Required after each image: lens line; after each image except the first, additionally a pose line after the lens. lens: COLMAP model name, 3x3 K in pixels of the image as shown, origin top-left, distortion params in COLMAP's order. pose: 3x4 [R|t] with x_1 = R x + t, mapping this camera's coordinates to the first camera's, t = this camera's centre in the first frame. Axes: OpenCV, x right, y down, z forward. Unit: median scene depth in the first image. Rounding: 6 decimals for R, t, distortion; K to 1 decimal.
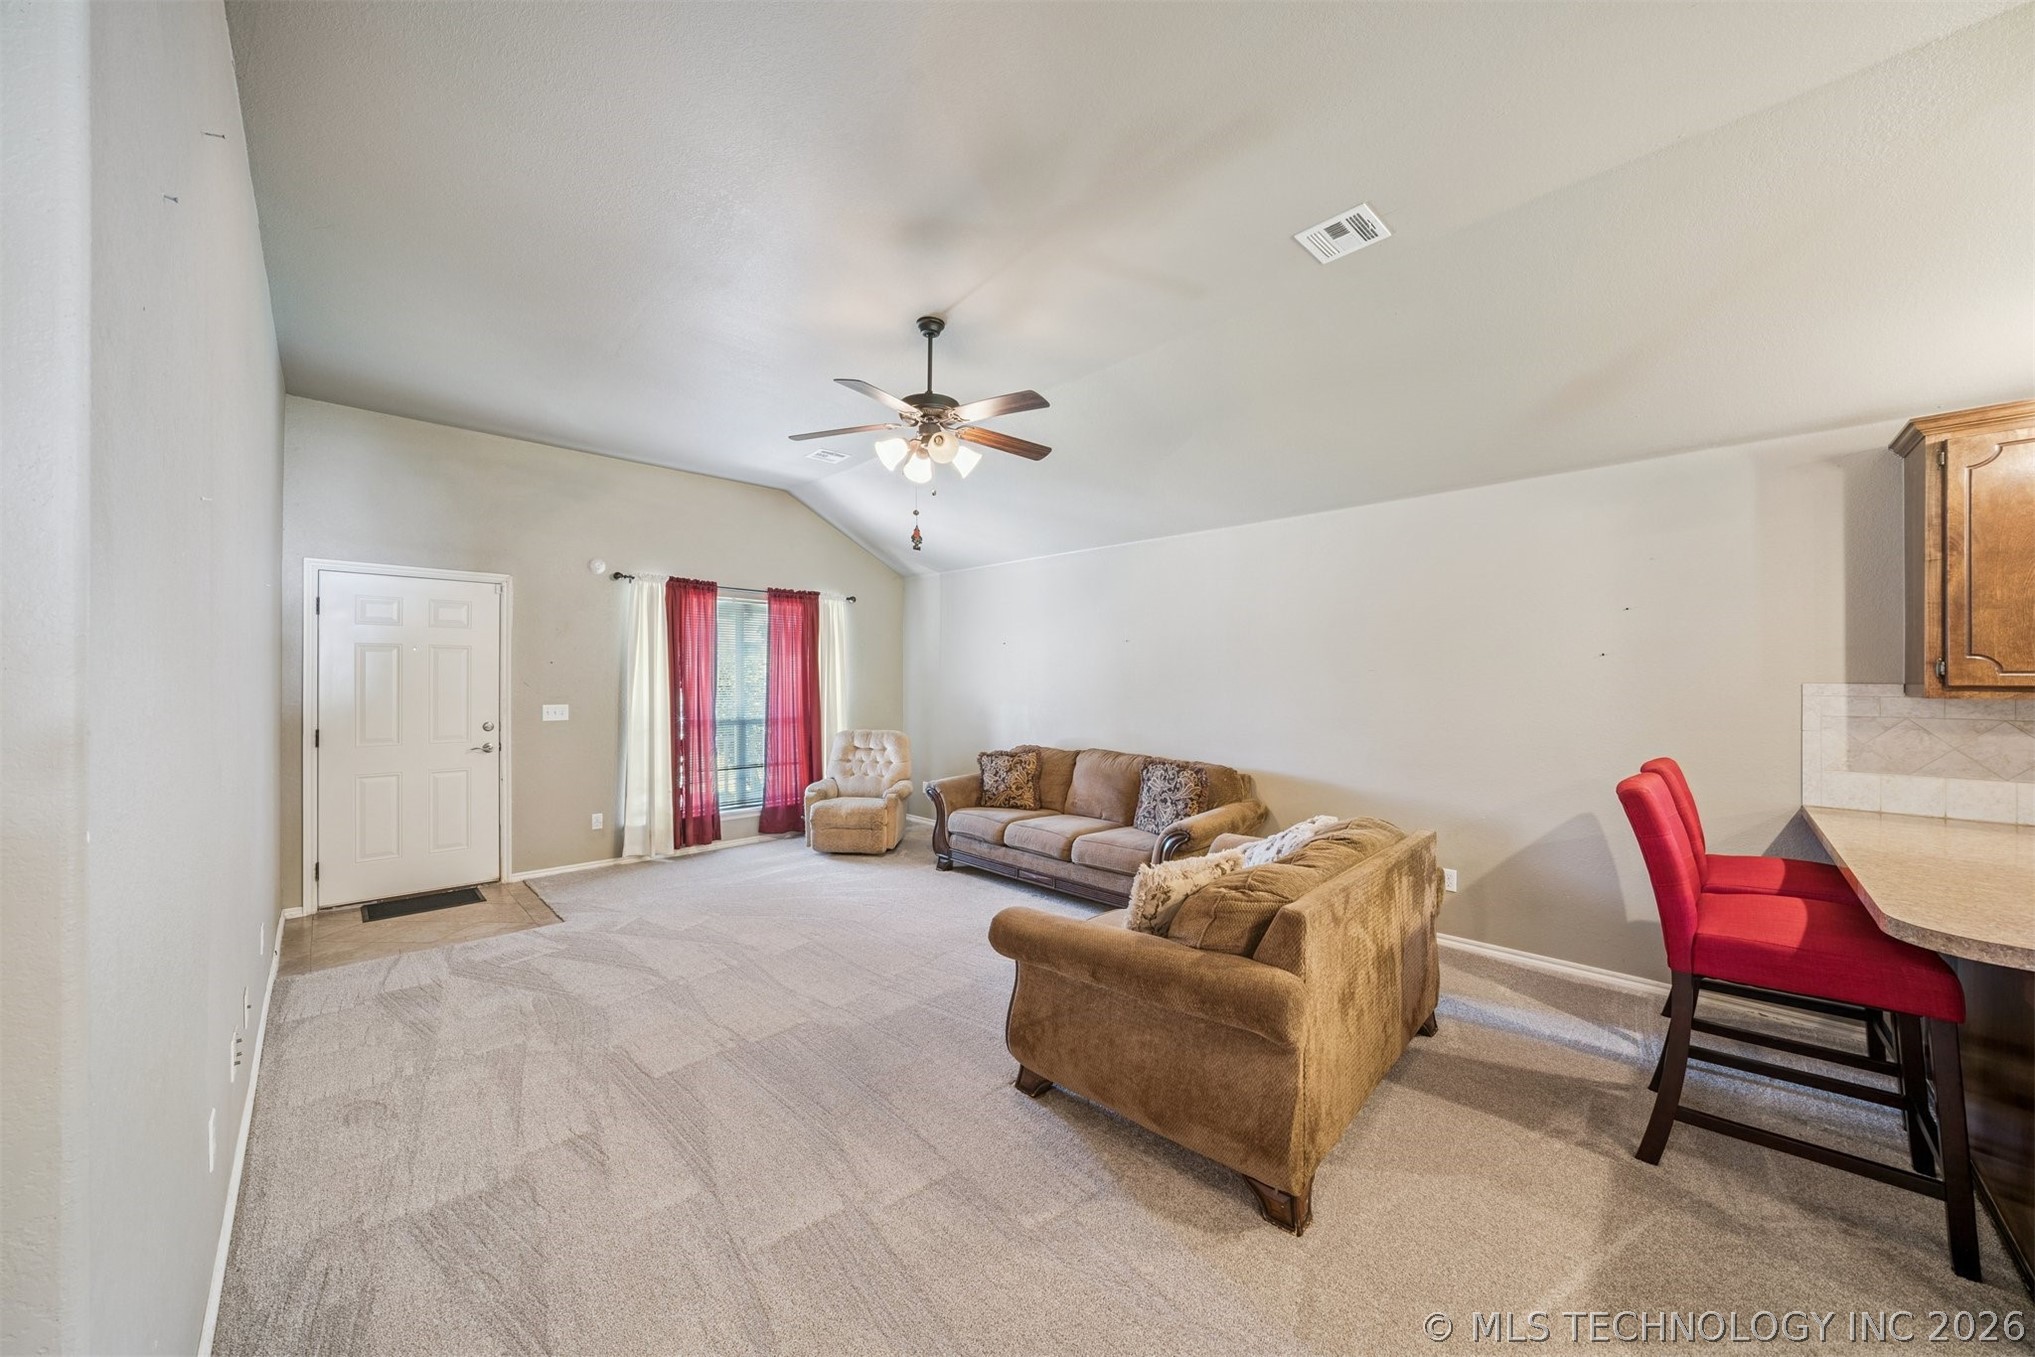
lens RADIAL K [[713.0, 0, 1008.0], [0, 713.0, 683.0], [0, 0, 1]] dist [-0.019429, 0.004517]
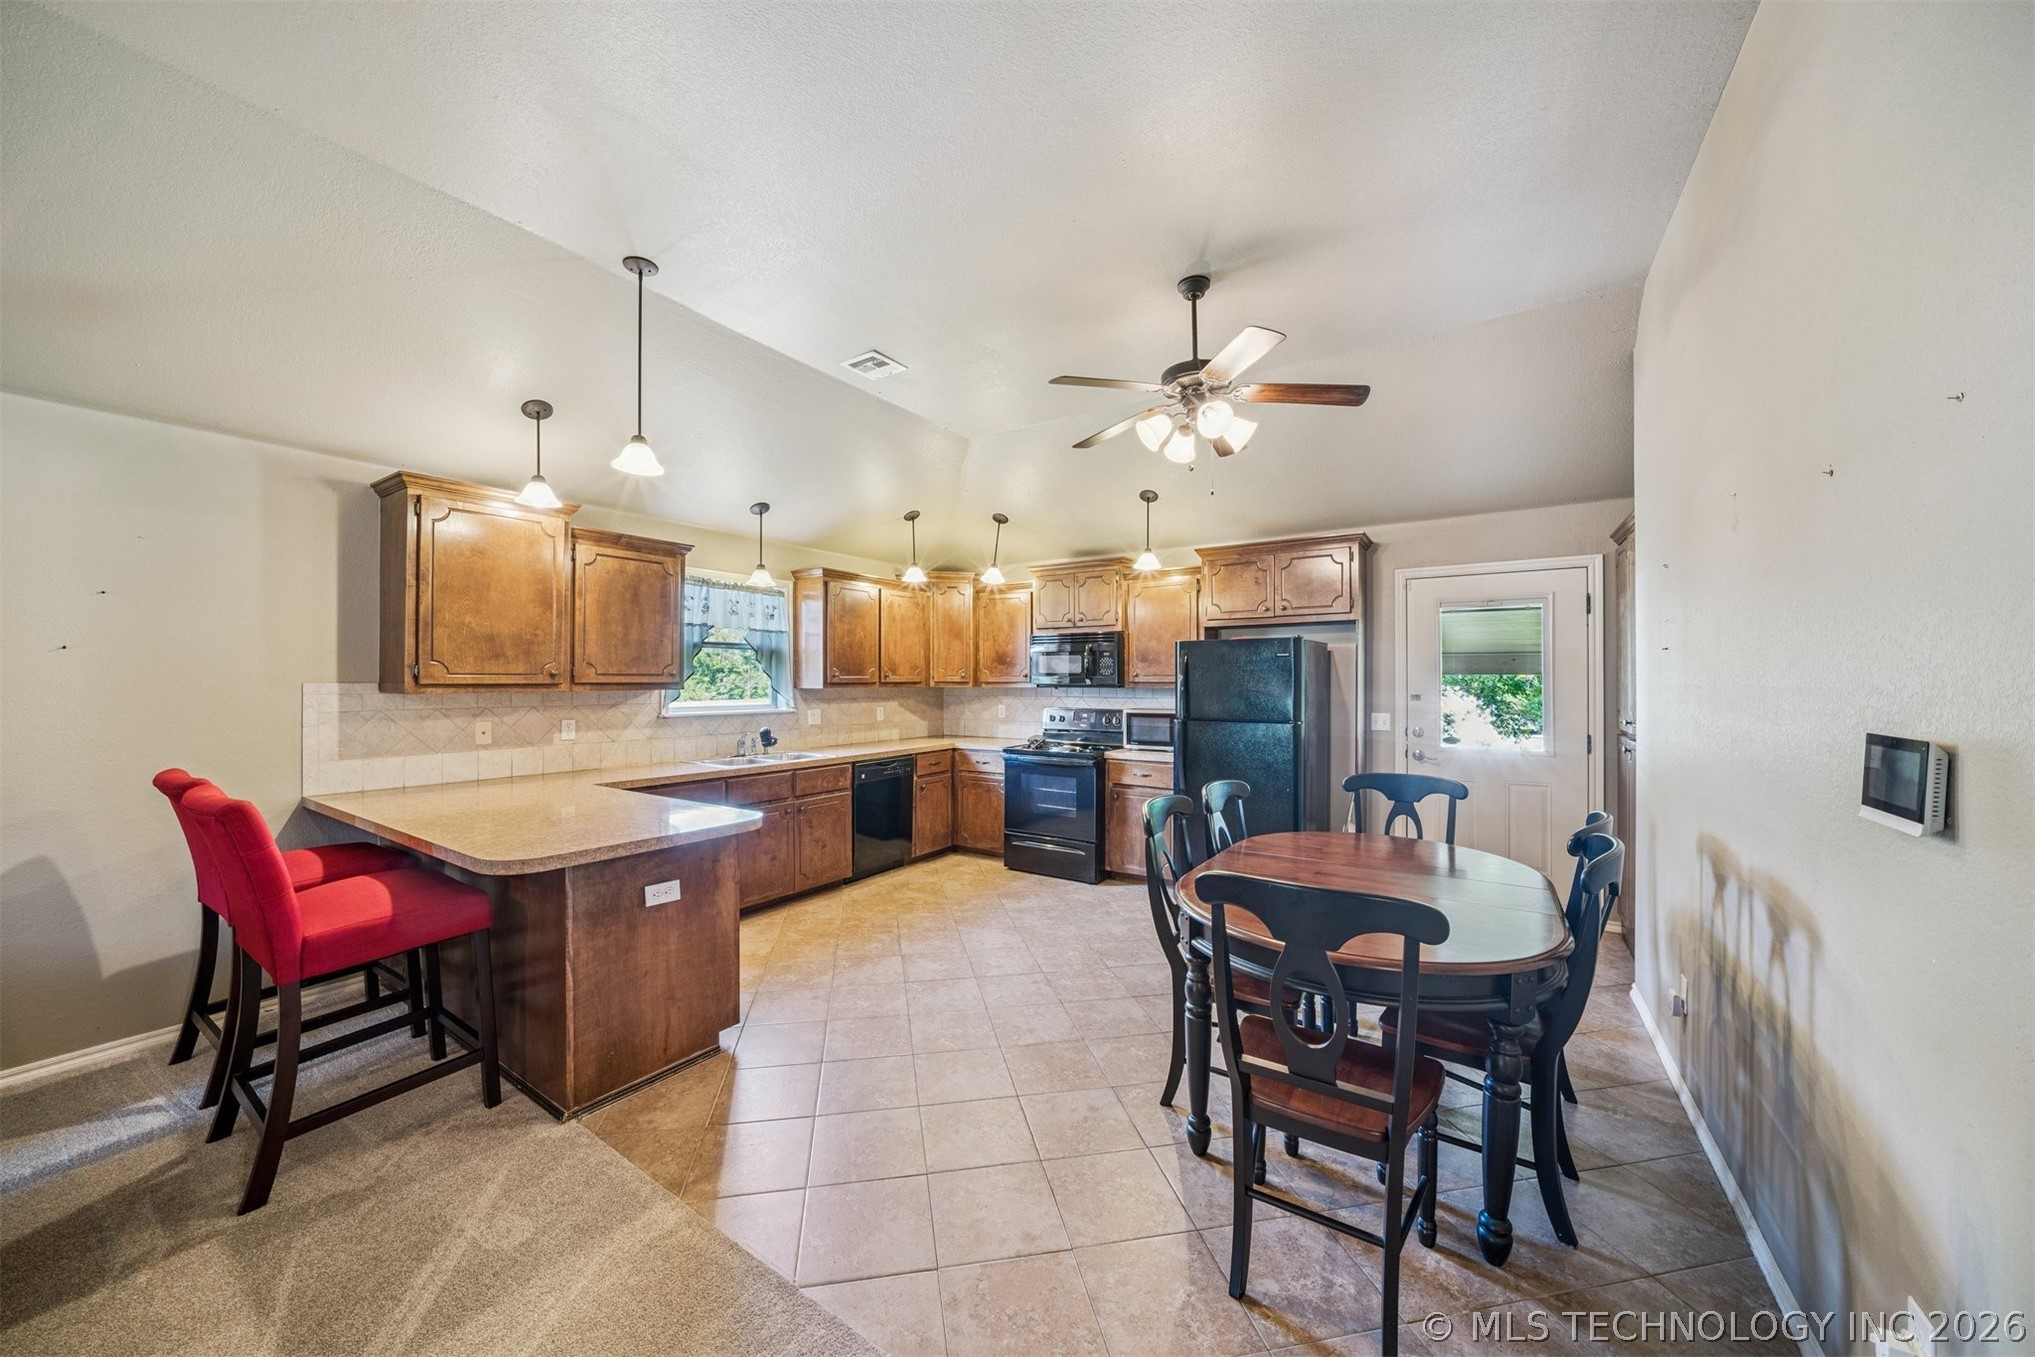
lens RADIAL K [[713.0, 0, 1003.9], [0, 713.0, 677.4], [0, 0, 1]] dist [-0.019429, 0.004517]
pose [[-0.196350, 0.000854, 0.980533, -0.136208], [0.004512, 0.999990, 0.000033, -0.003339], [-0.980523, 0.004431, -0.196352, 0.173865]]
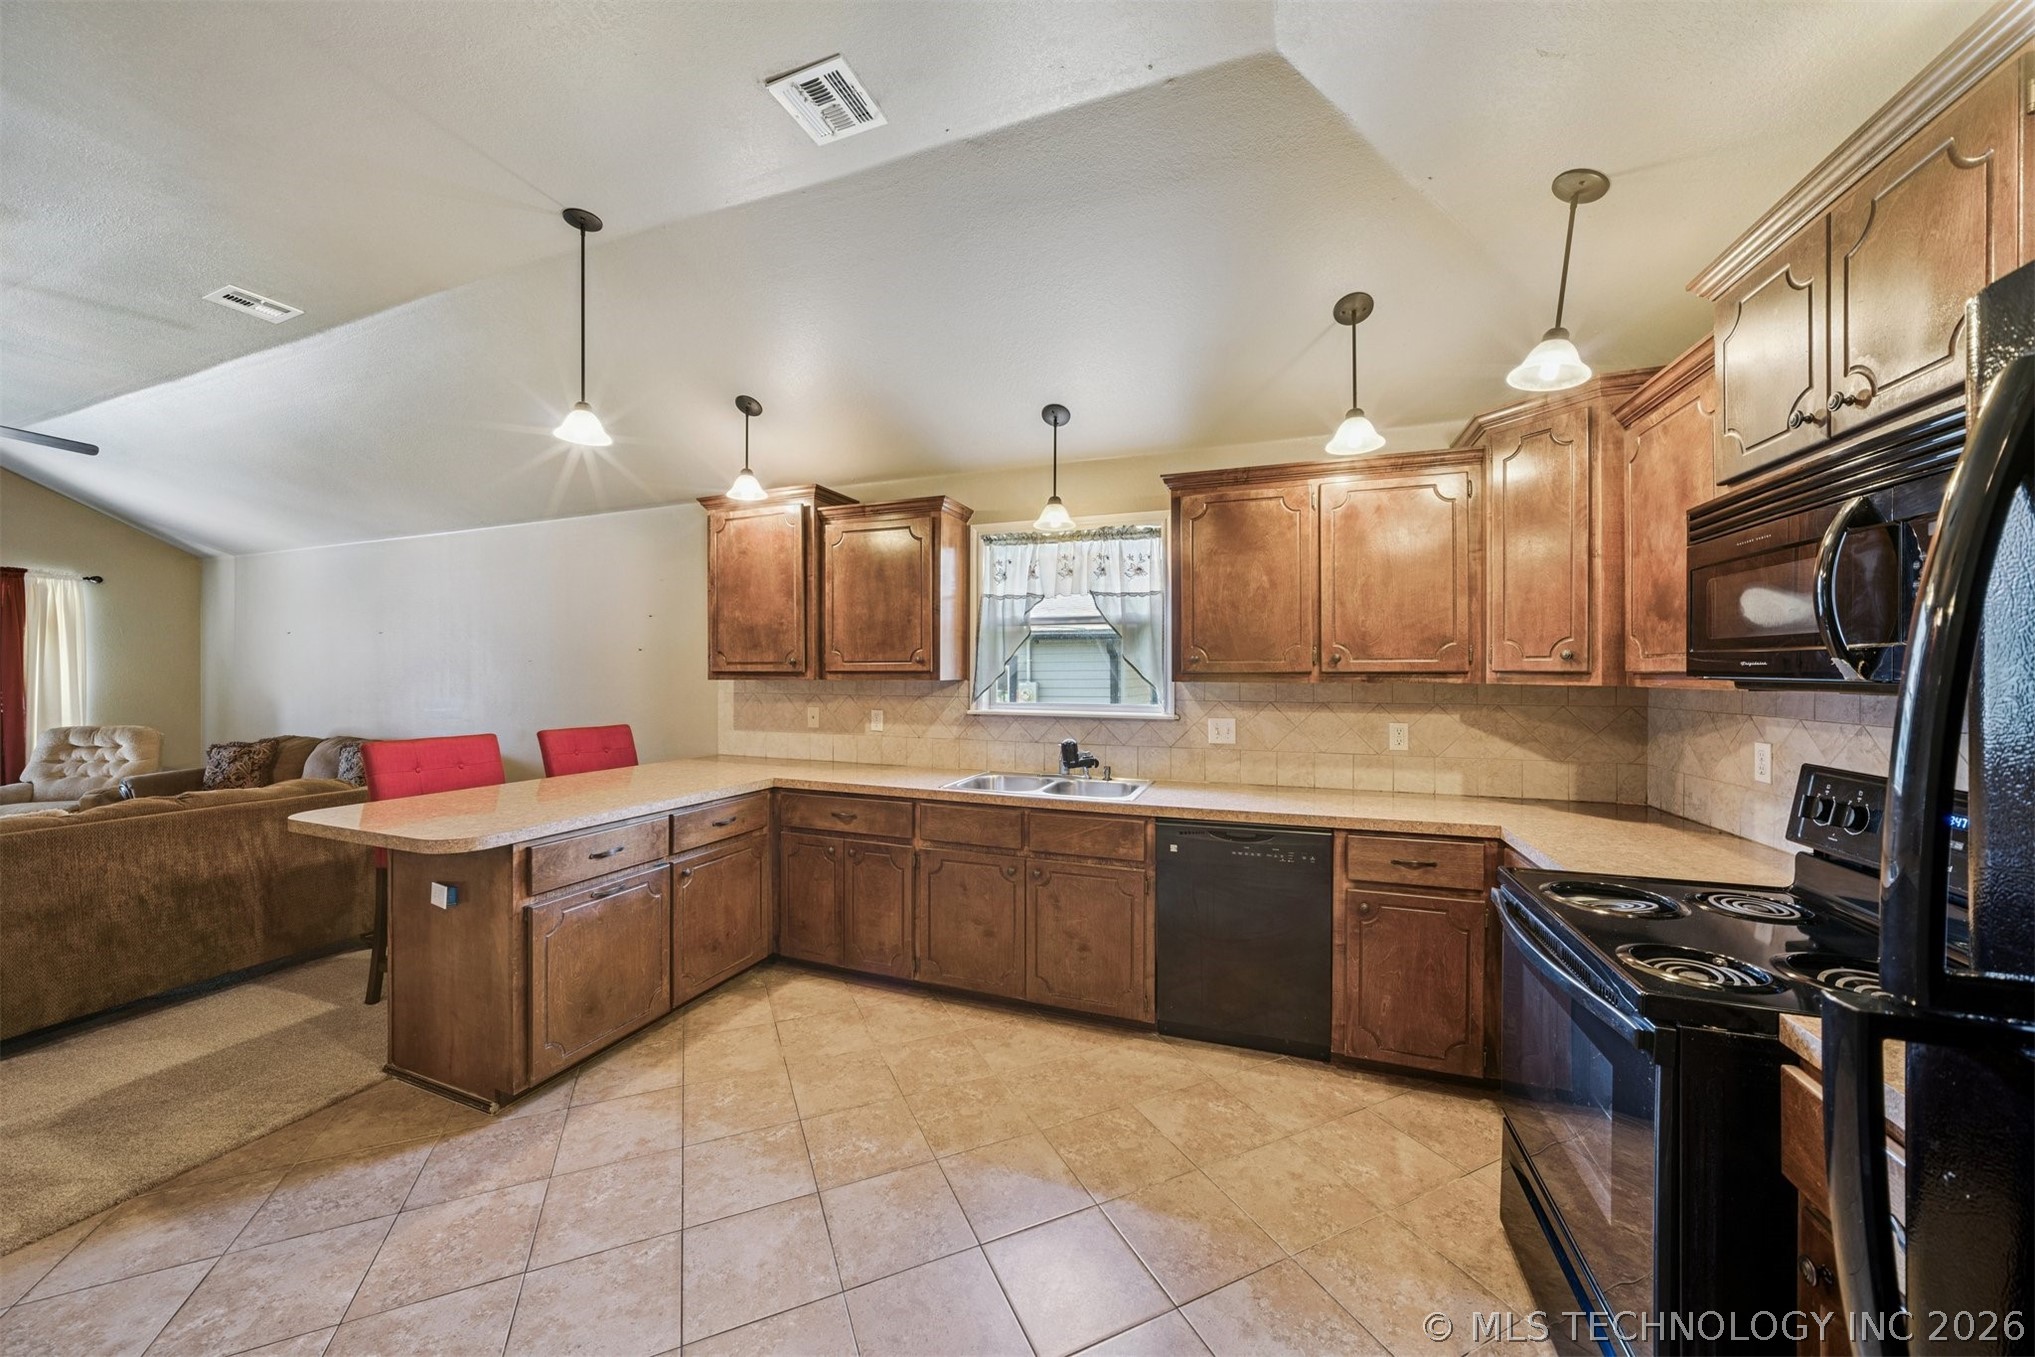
lens RADIAL K [[713.0, 0, 1002.3], [0, 713.0, 675.3], [0, 0, 1]] dist [-0.019429, 0.004517]
pose [[0.909144, -0.001828, 0.416478, 1.147140], [0.002199, 0.999997, -0.000413, 0.013273], [-0.416476, 0.001291, 0.909146, -0.640703]]
